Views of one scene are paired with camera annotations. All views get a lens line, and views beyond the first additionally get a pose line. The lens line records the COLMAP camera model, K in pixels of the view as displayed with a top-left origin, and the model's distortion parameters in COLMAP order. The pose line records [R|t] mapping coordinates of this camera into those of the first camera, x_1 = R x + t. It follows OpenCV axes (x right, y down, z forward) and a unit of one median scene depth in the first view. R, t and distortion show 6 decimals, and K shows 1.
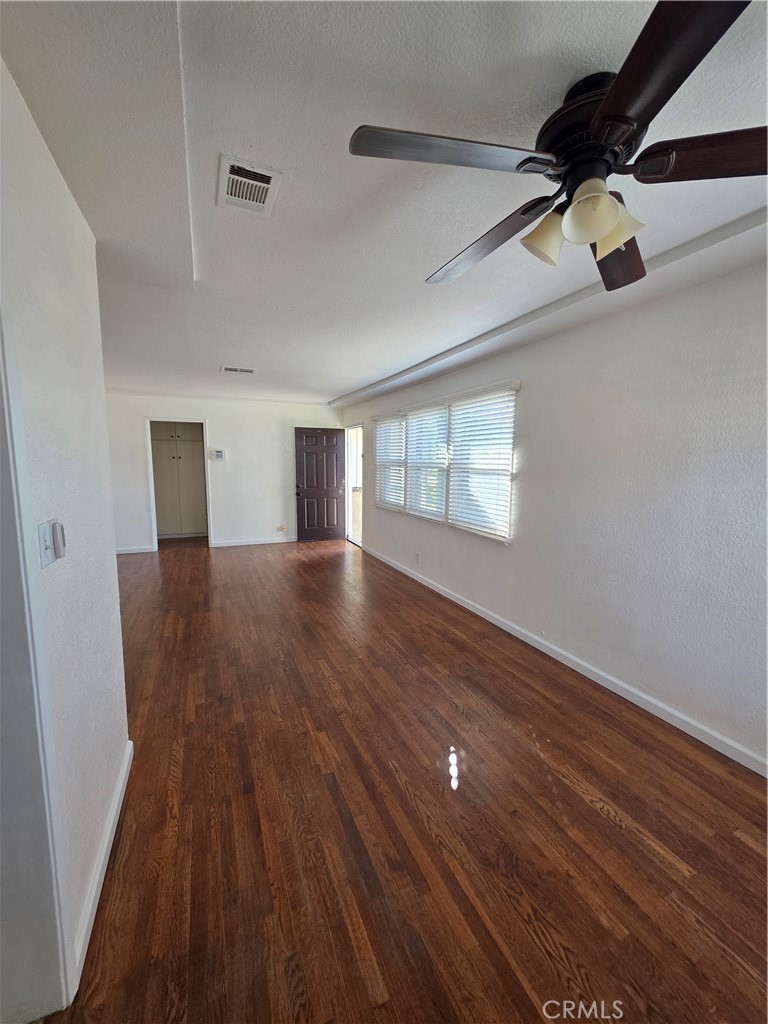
lens RADIAL K [[409.7, 0, 390.2], [0, 409.7, 513.9], [0, 0, 1]] dist [0.001548, 0.000756]
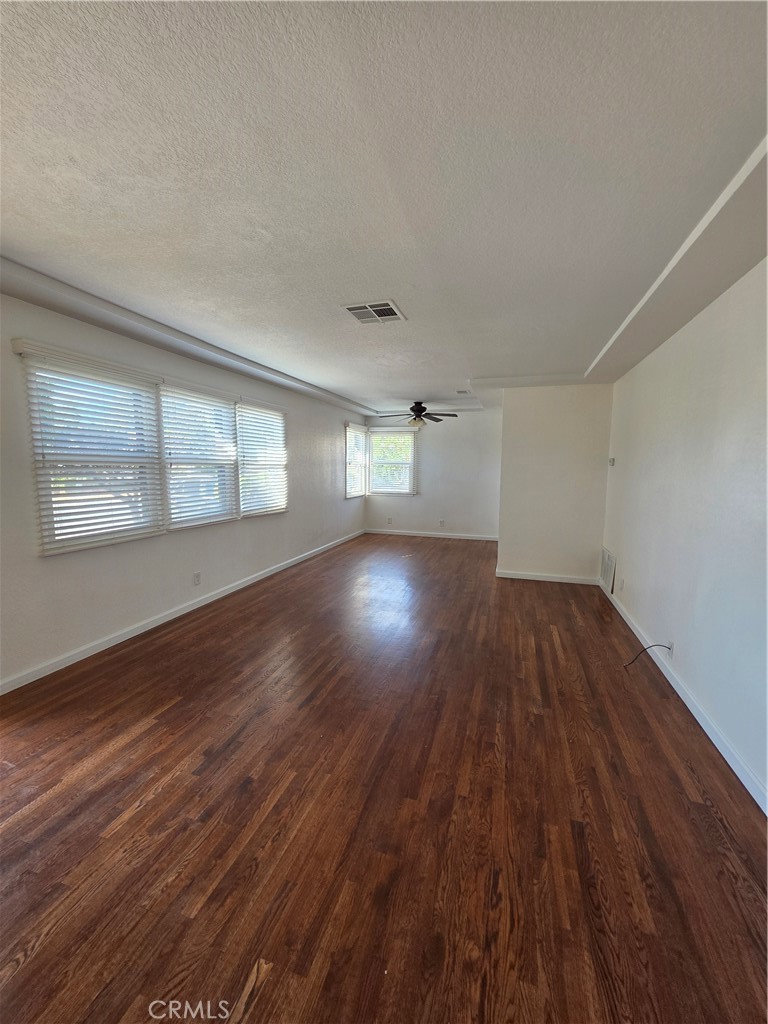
lens RADIAL K [[409.7, 0, 387.8], [0, 409.7, 510.8], [0, 0, 1]] dist [0.001548, 0.000756]
pose [[-0.747643, -0.097664, 0.656880, -0.966009], [0.067492, 0.972832, 0.221457, -0.233055], [-0.660662, 0.209904, -0.720740, 1.759714]]
